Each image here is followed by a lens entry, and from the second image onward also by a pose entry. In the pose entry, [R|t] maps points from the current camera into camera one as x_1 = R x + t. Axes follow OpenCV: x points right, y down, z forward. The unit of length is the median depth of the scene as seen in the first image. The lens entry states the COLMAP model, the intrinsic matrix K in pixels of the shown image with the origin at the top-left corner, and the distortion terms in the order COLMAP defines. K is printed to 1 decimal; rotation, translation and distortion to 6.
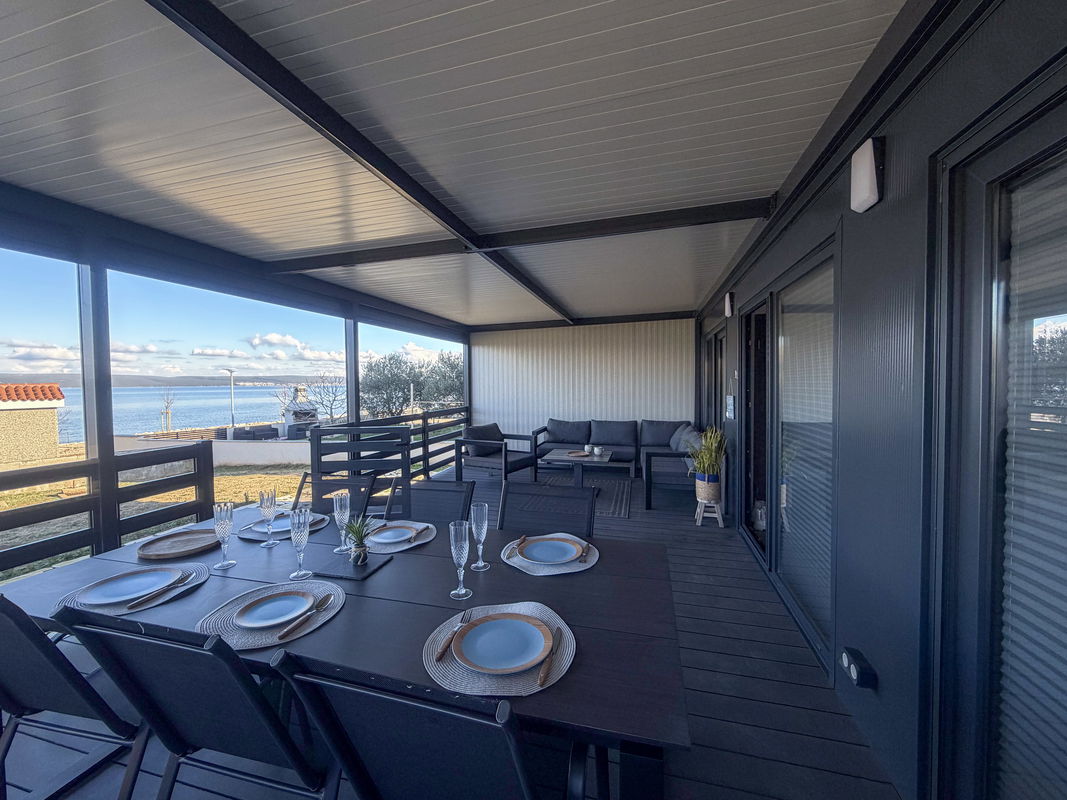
lens RADIAL K [[426.0, 0, 530.8], [0, 426.0, 396.9], [0, 0, 1]] dist [-0.002906, 0.001192]
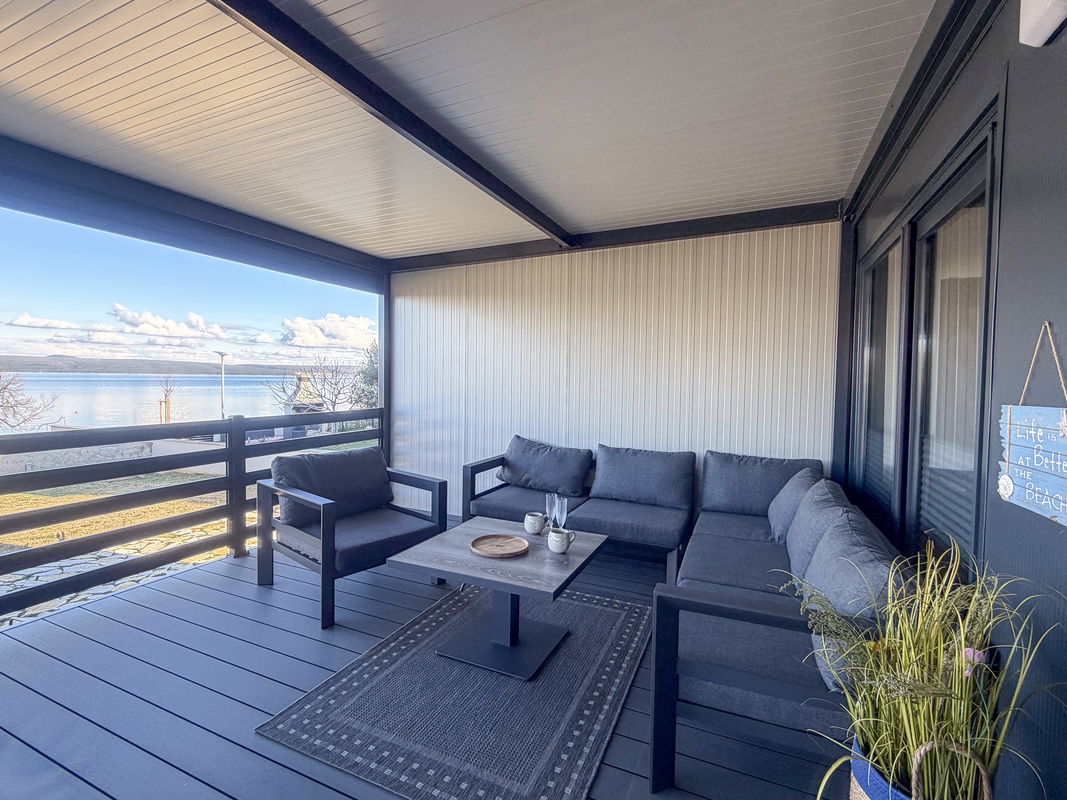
lens RADIAL K [[494.1, 0, 538.0], [0, 494.1, 391.6], [0, 0, 1]] dist [0.005112, 0.000284]
pose [[0.985885, 0.029626, -0.164780, 0.195919], [-0.029760, 0.999556, 0.001655, -0.006787], [0.164756, 0.003272, 0.986329, 0.521797]]
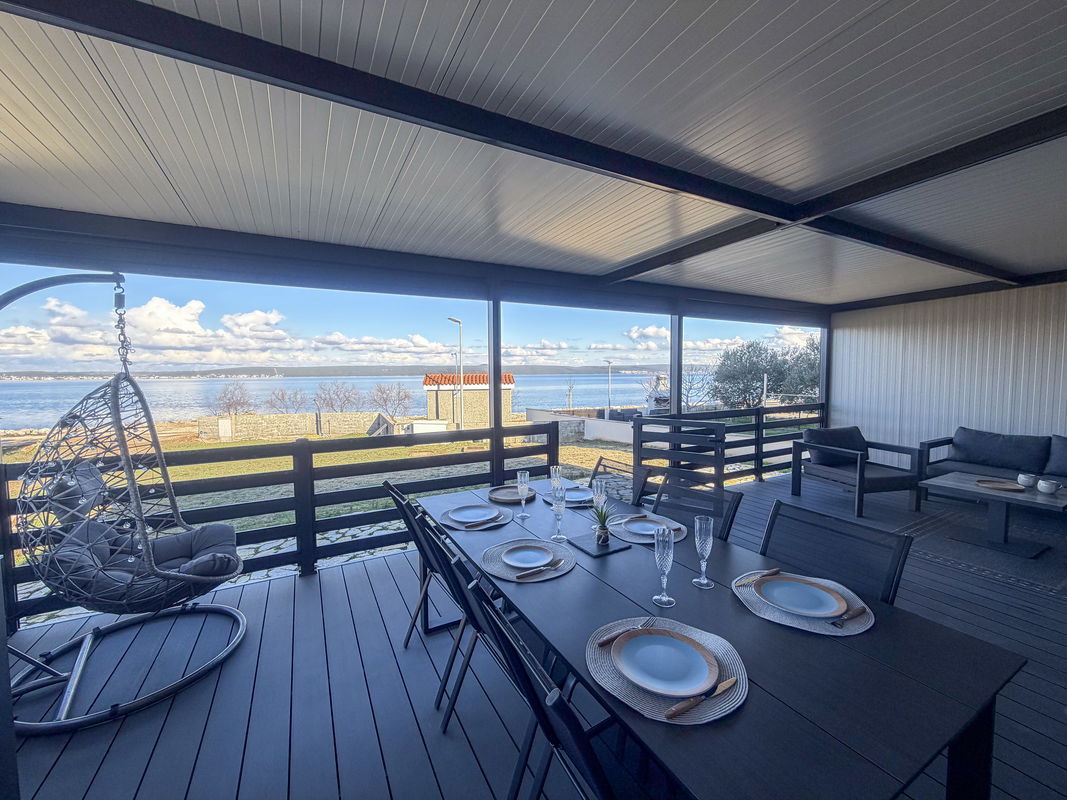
lens RADIAL K [[426.0, 0, 534.2], [0, 426.0, 398.6], [0, 0, 1]] dist [-0.002906, 0.001192]
pose [[0.692046, 0.045782, -0.720400, 0.075370], [-0.022414, 0.998868, 0.041947, -0.010883], [0.721506, -0.012882, 0.692289, 0.021628]]
